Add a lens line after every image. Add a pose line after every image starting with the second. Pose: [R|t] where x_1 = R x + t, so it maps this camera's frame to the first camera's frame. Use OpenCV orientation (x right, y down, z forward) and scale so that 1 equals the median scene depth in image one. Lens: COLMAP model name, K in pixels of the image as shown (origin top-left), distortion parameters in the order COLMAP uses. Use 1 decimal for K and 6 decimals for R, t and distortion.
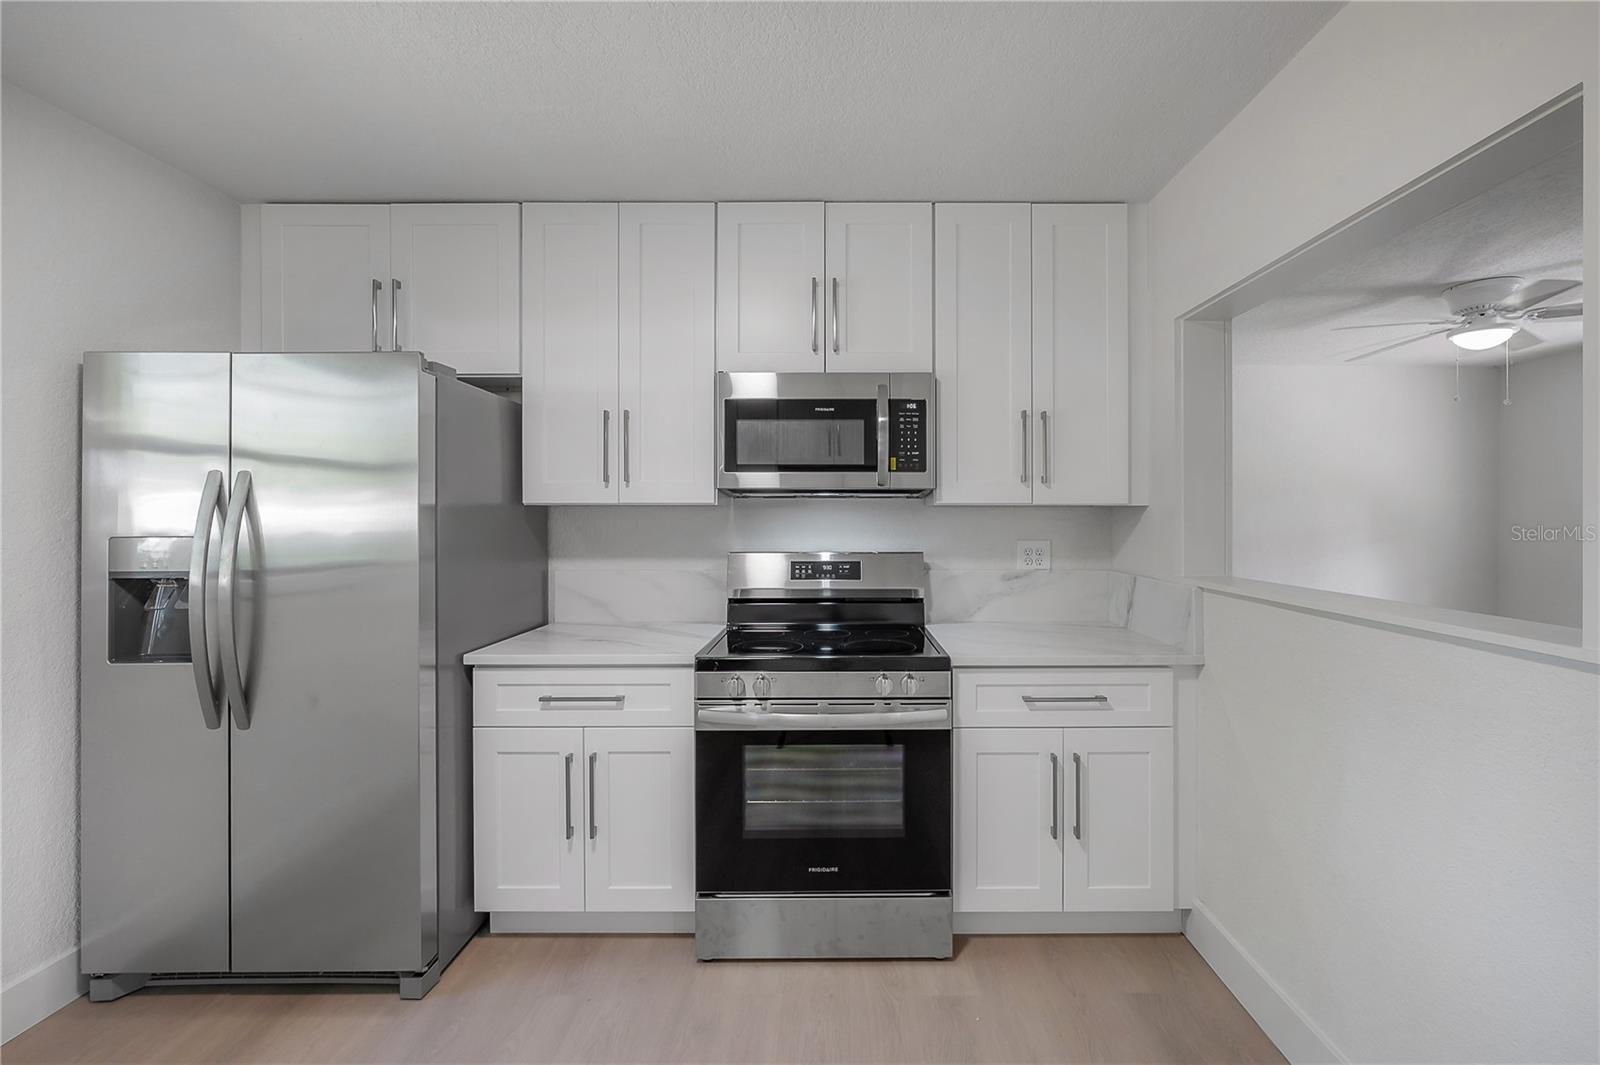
lens RADIAL K [[662.5, 0, 837.0], [0, 662.5, 513.8], [0, 0, 1]] dist [-0.000520, 0.000119]
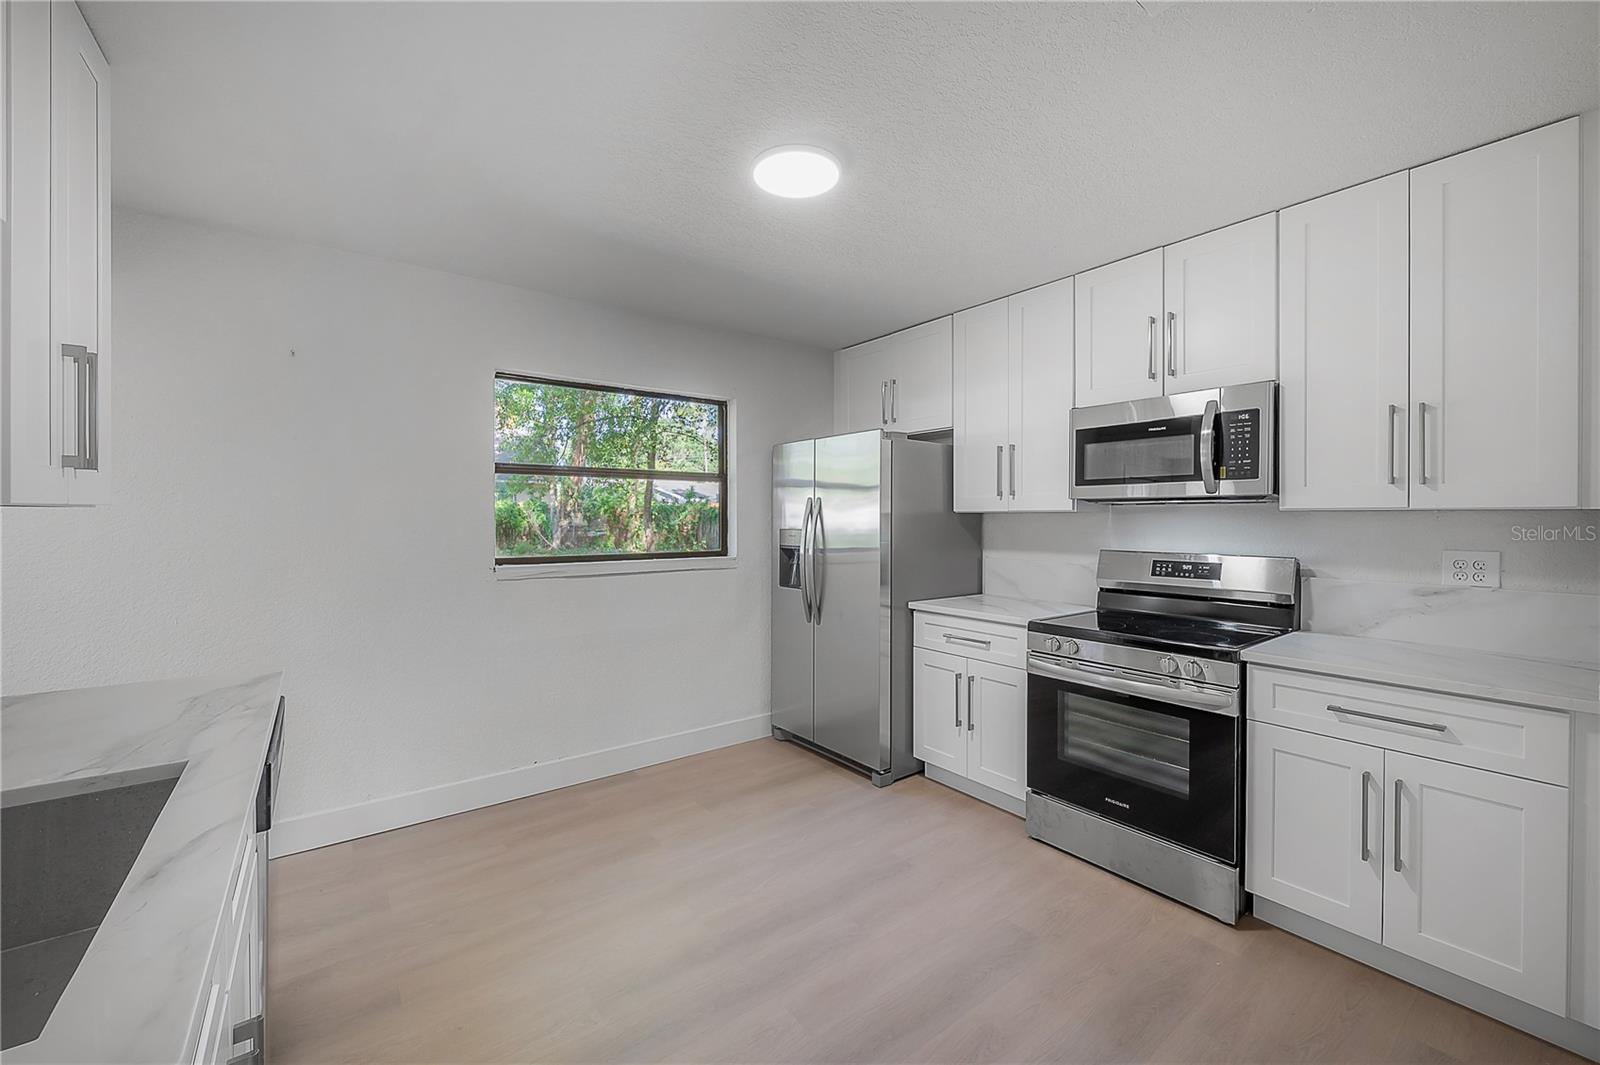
lens RADIAL K [[637.6, 0, 795.8], [0, 637.6, 523.0], [0, 0, 1]] dist [0.000646, 0.000225]
pose [[0.601813, 0.008235, -0.798595, 0.496547], [0.000665, 0.999941, 0.010813, -0.005138], [0.798637, -0.007039, 0.601772, -0.179776]]
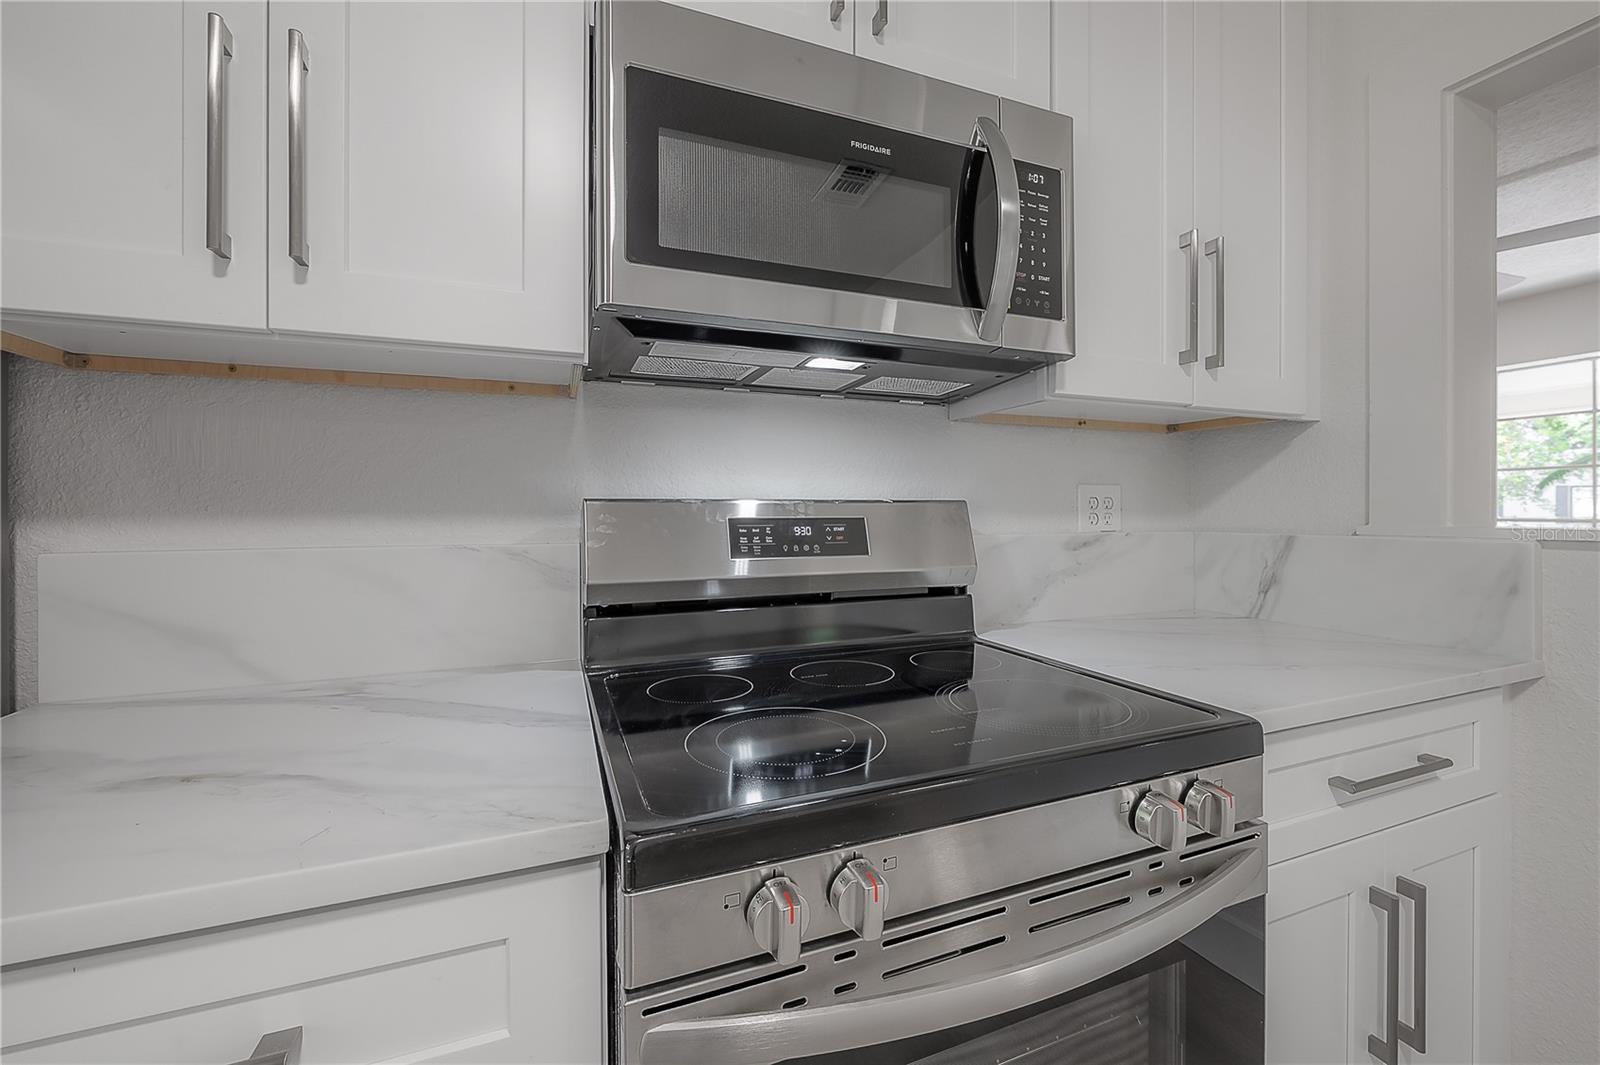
lens RADIAL K [[648.1, 0, 803.1], [0, 648.1, 508.5], [0, 0, 1]] dist [-0.002096, -0.000286]
pose [[0.924853, 0.001188, 0.380324, -0.217179], [-0.000846, 0.999999, -0.001068, 0.073481], [-0.380325, 0.000666, 0.924853, 0.637997]]
